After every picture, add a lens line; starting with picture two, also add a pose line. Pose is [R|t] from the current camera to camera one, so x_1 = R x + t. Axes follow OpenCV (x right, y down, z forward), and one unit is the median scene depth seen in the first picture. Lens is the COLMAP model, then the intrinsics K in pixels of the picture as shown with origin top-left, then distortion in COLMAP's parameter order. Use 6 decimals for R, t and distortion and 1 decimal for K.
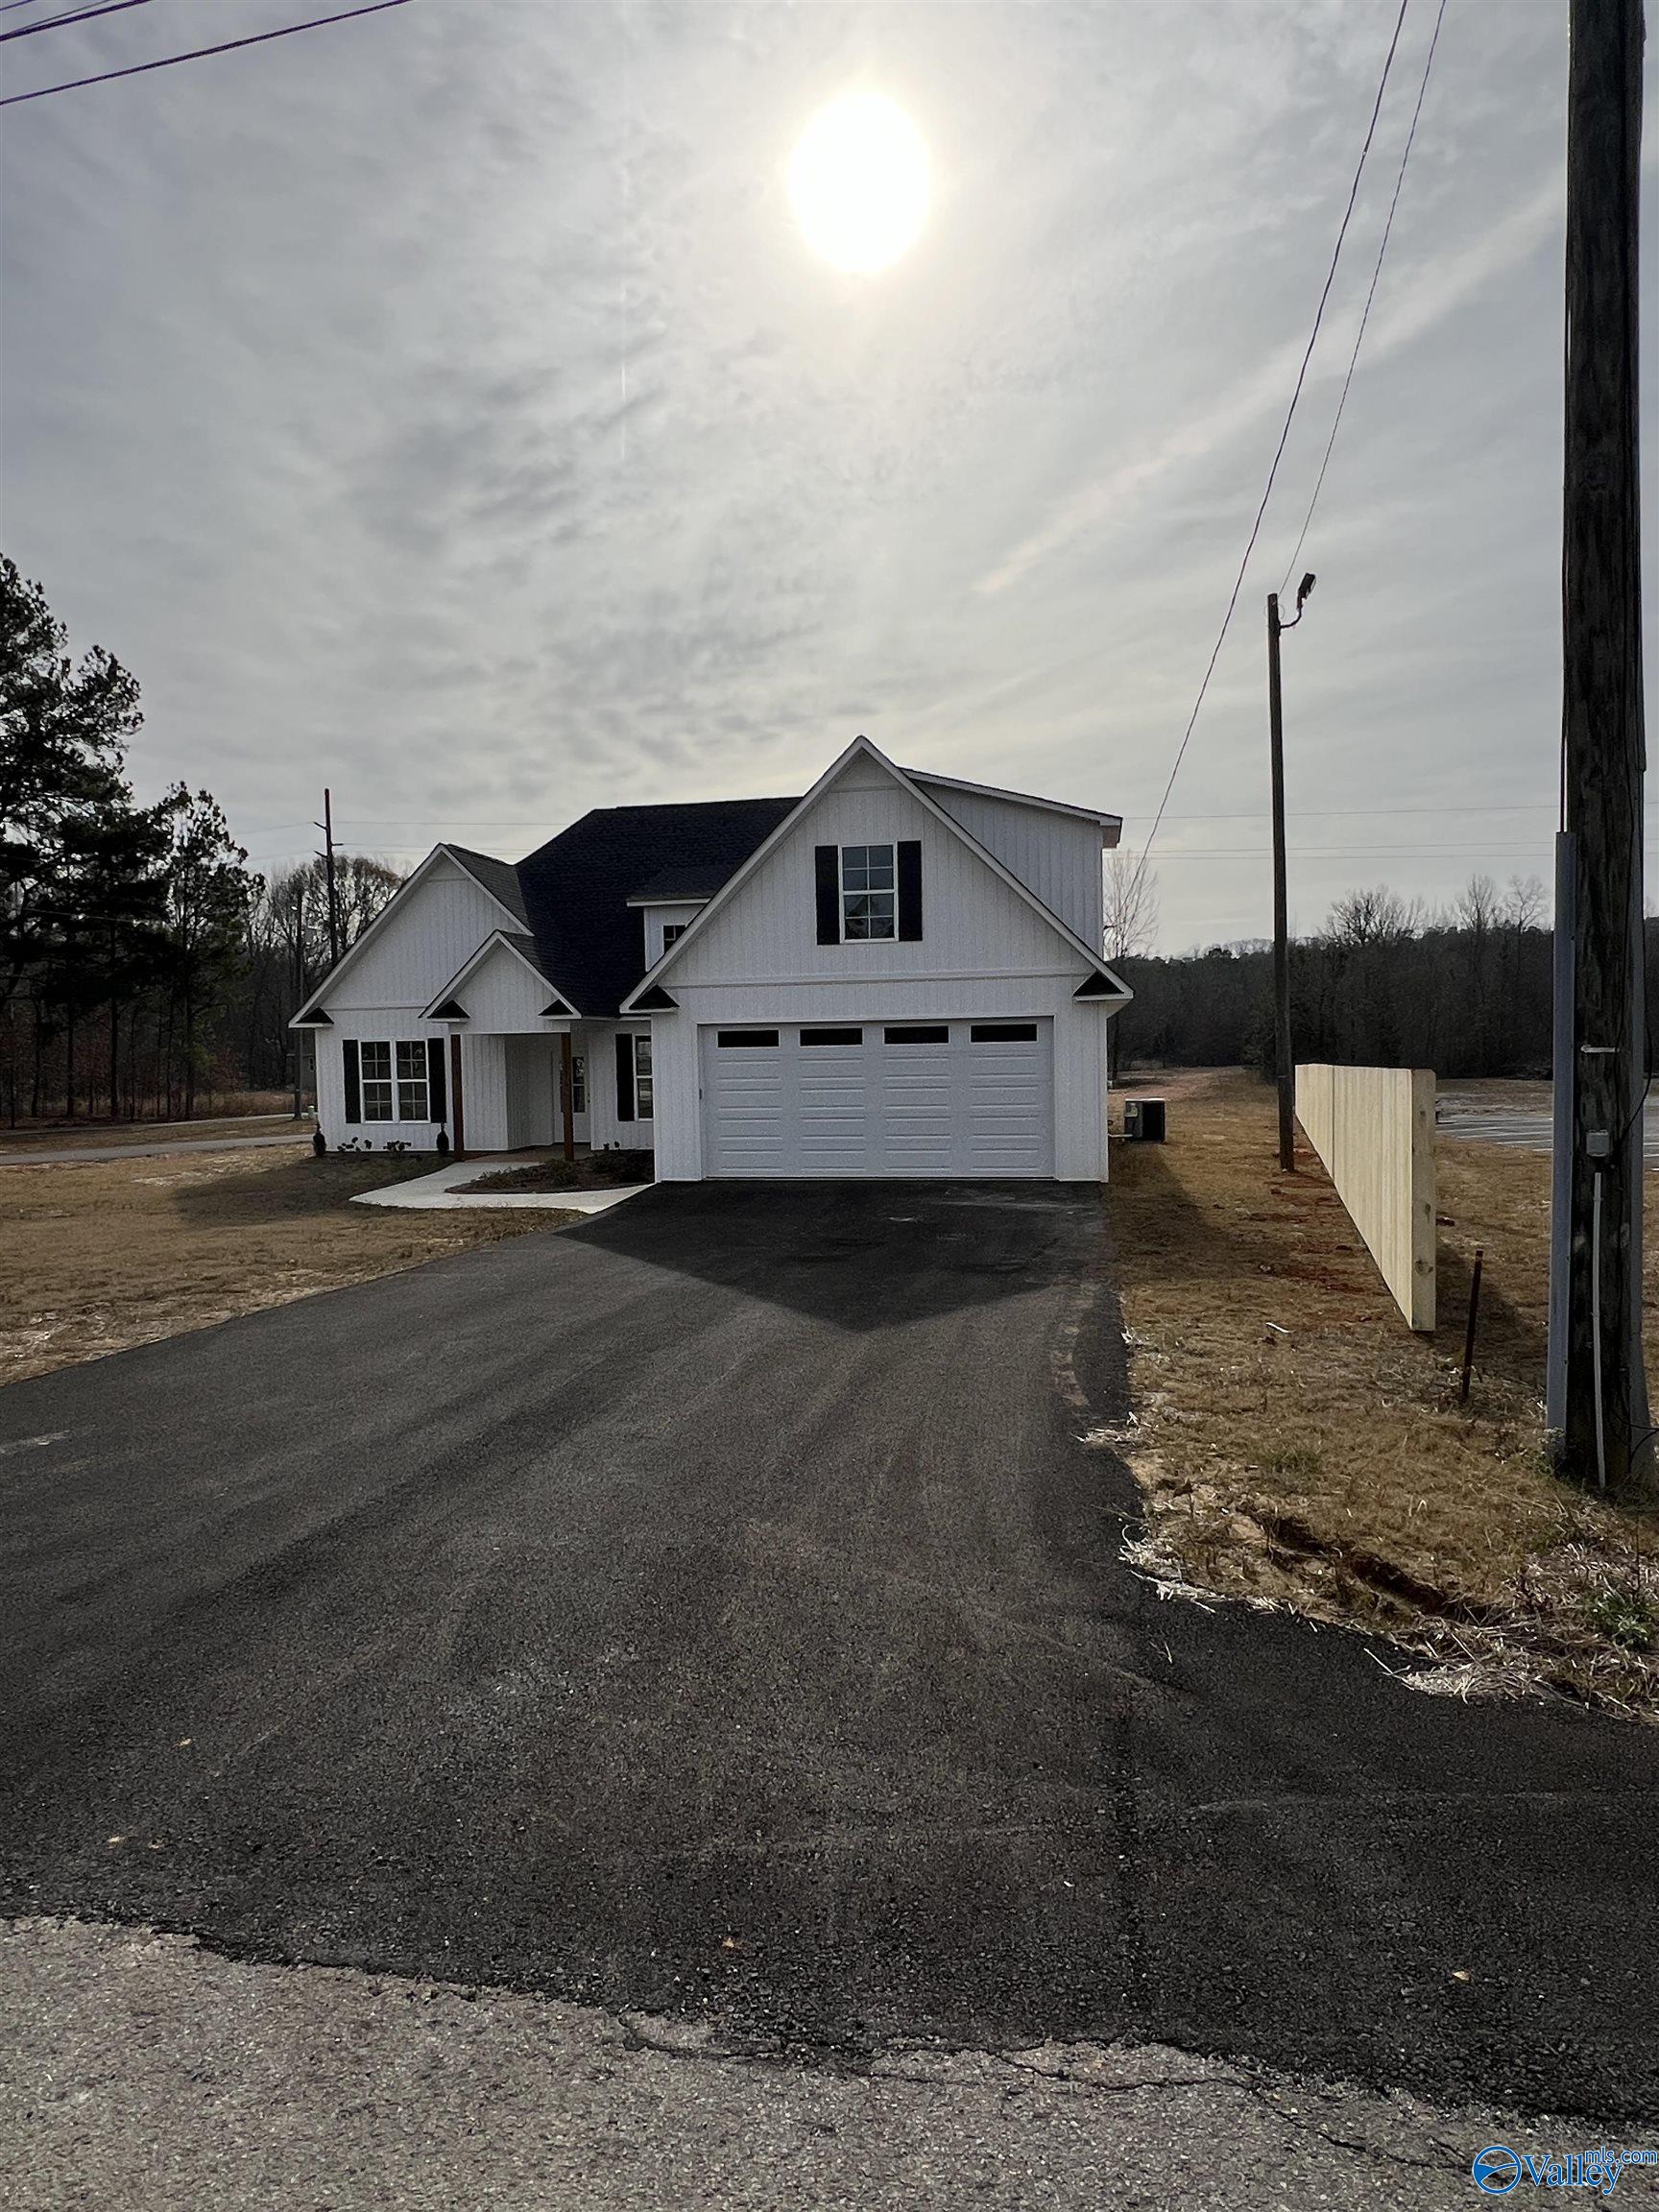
lens RADIAL K [[1290.4, 0, 834.6], [0, 1290.4, 1115.7], [0, 0, 1]] dist [-0.014553, 0.000369]
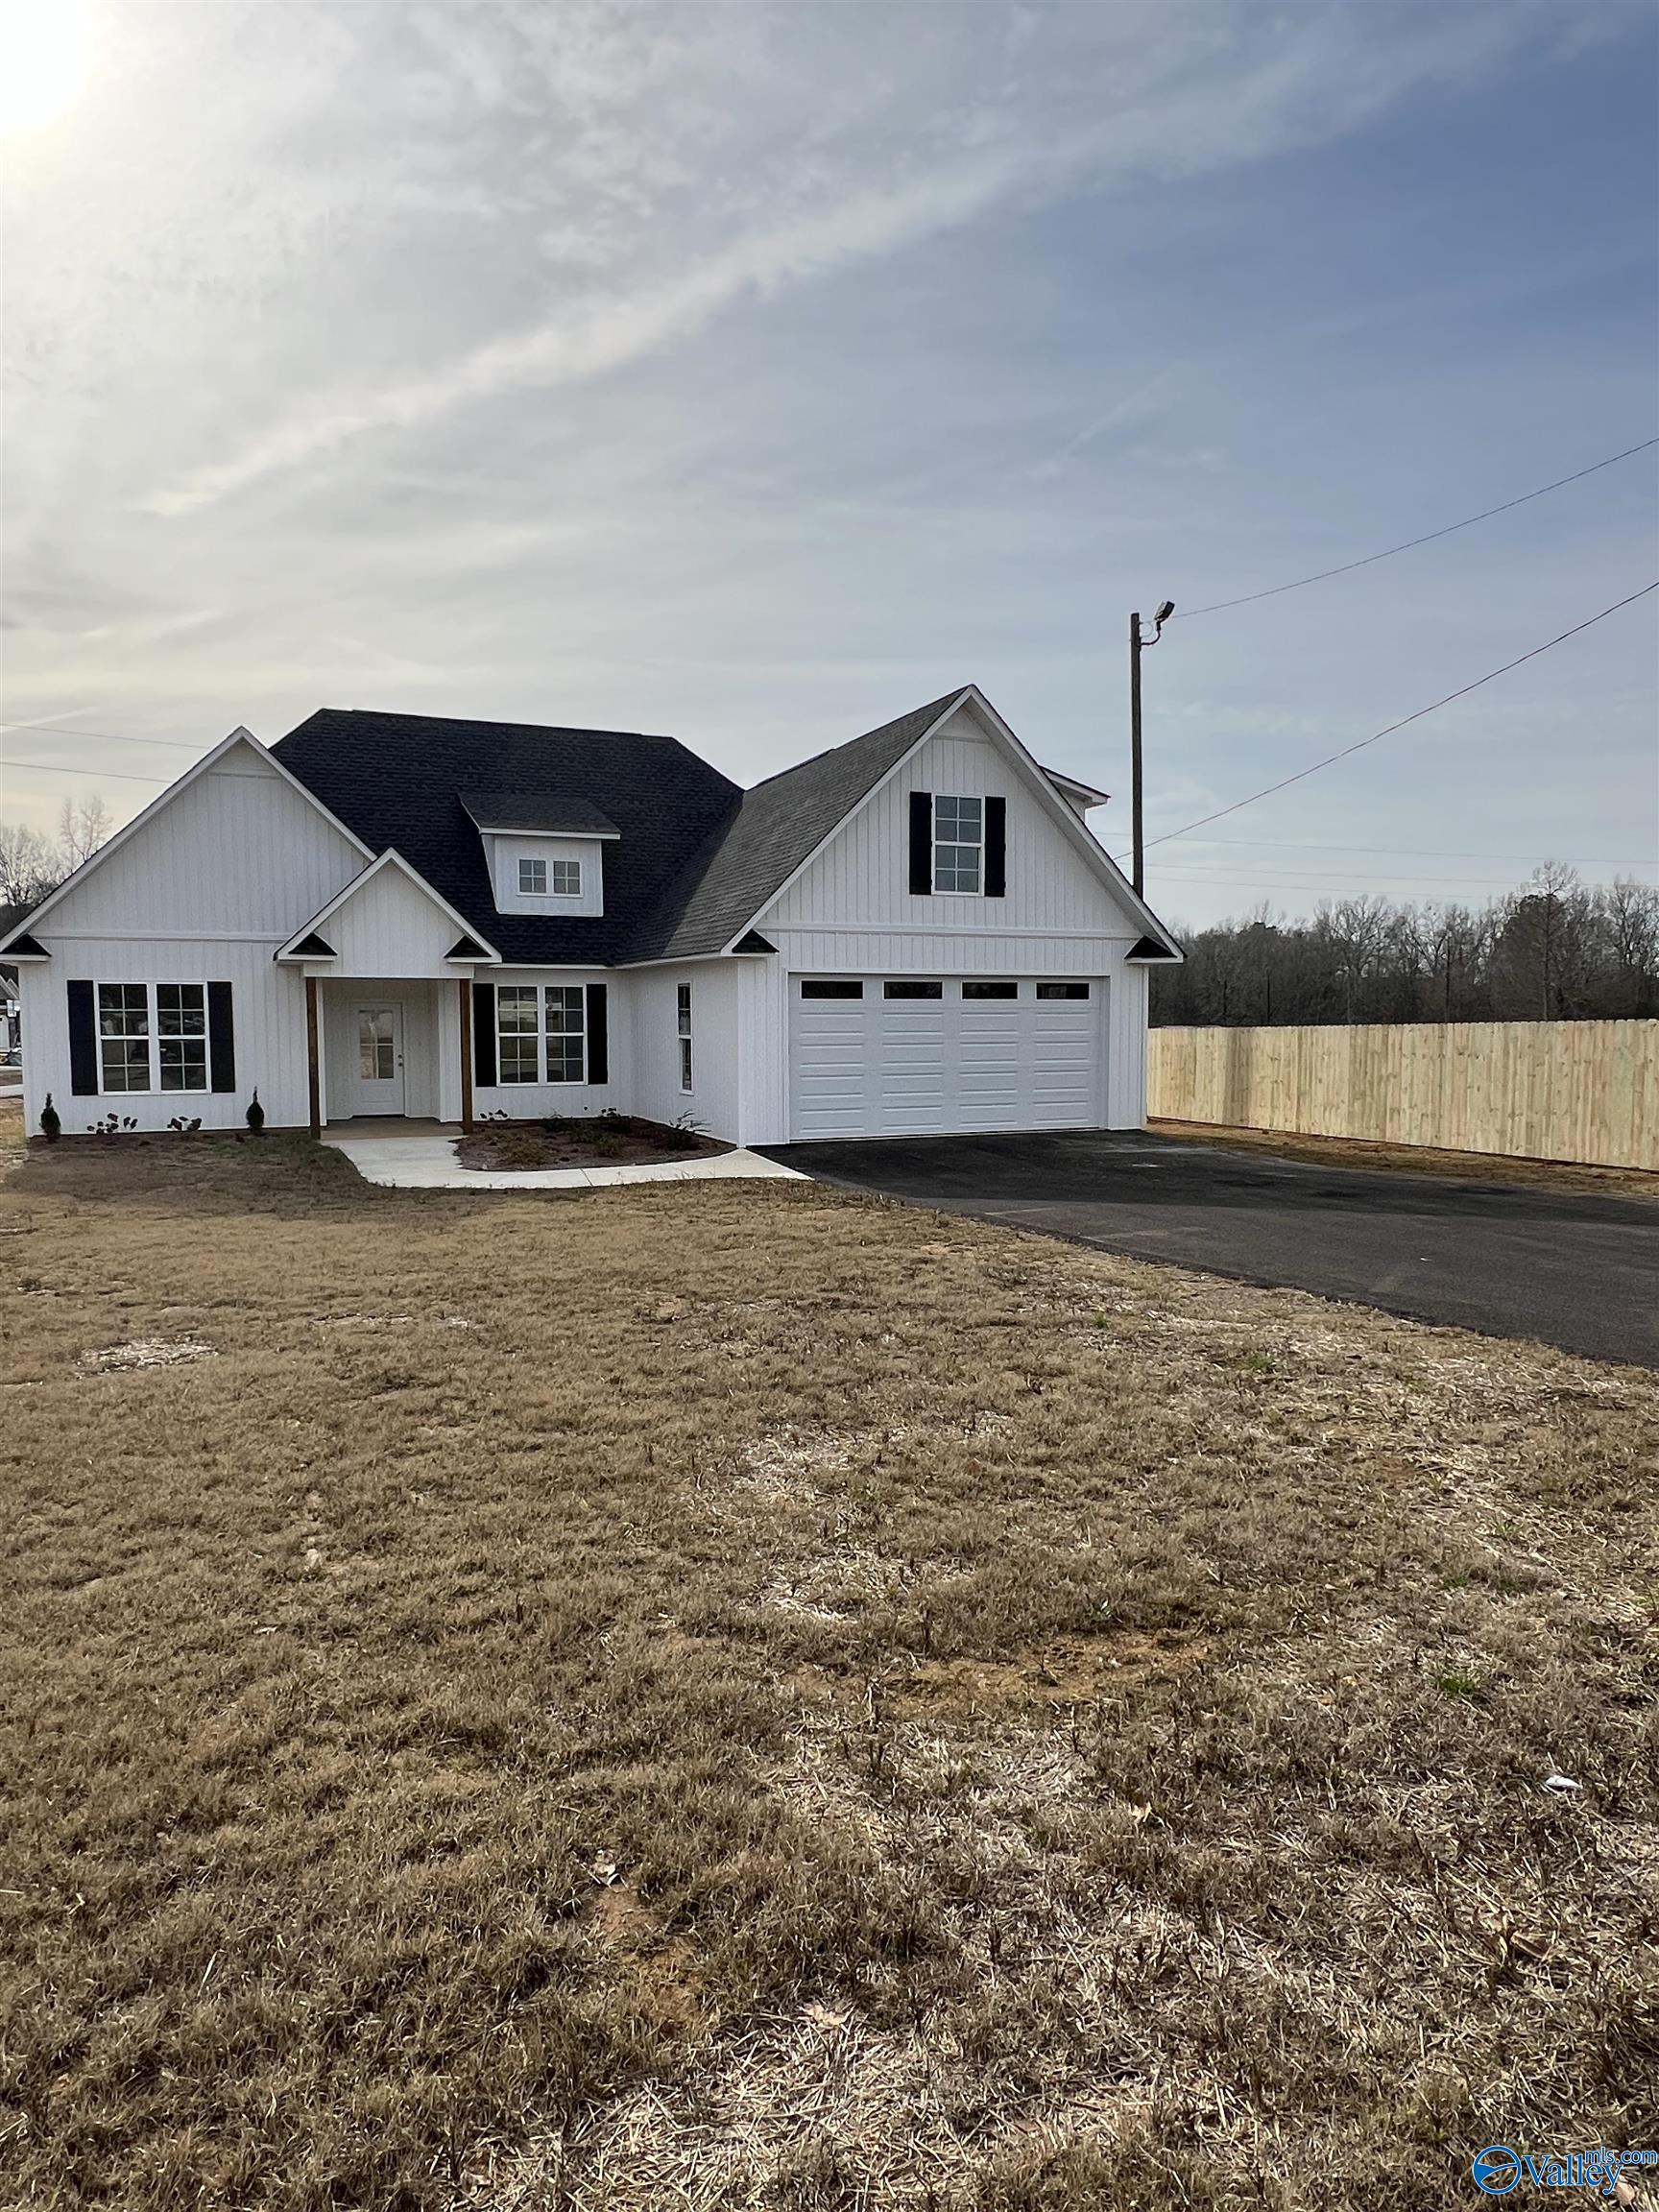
lens RADIAL K [[1290.4, 0, 831.9], [0, 1290.4, 1099.1], [0, 0, 1]] dist [-0.014553, 0.000369]
pose [[0.833926, -0.017815, 0.551589, -0.590171], [0.014827, 0.999841, 0.009875, 0.010208], [-0.551677, -0.000057, 0.834058, 0.226524]]
